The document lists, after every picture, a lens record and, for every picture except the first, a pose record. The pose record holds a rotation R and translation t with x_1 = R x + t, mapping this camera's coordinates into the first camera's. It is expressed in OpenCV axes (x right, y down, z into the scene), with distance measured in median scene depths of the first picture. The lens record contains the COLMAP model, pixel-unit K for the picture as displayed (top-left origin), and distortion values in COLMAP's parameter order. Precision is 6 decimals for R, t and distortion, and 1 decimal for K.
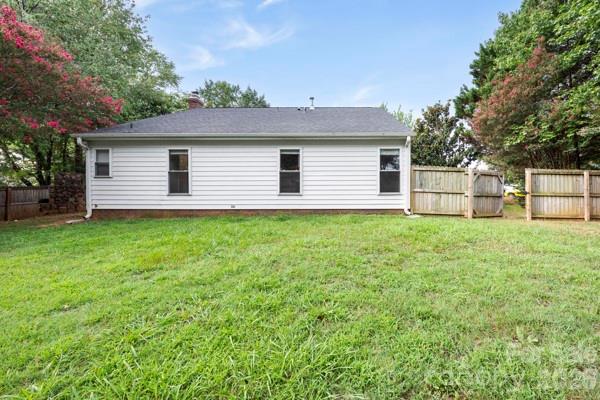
lens RADIAL K [[233.0, 0, 298.9], [0, 233.0, 197.6], [0, 0, 1]] dist [-0.001675, -0.000848]
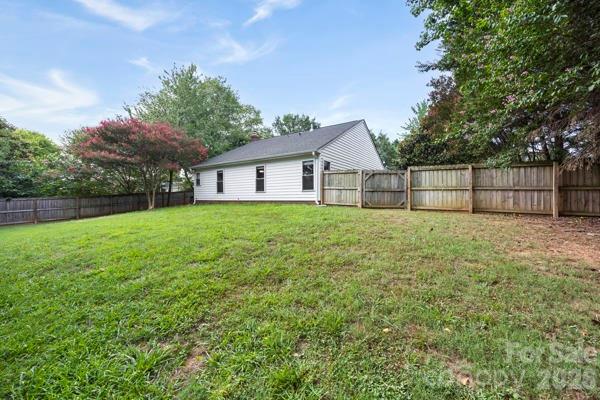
lens RADIAL K [[233.0, 0, 302.9], [0, 233.0, 200.2], [0, 0, 1]] dist [-0.001675, -0.000848]
pose [[0.826238, 0.003734, -0.563309, 1.199595], [-0.001803, 0.999990, 0.003985, 0.038745], [0.563319, -0.002277, 0.826236, -0.264838]]
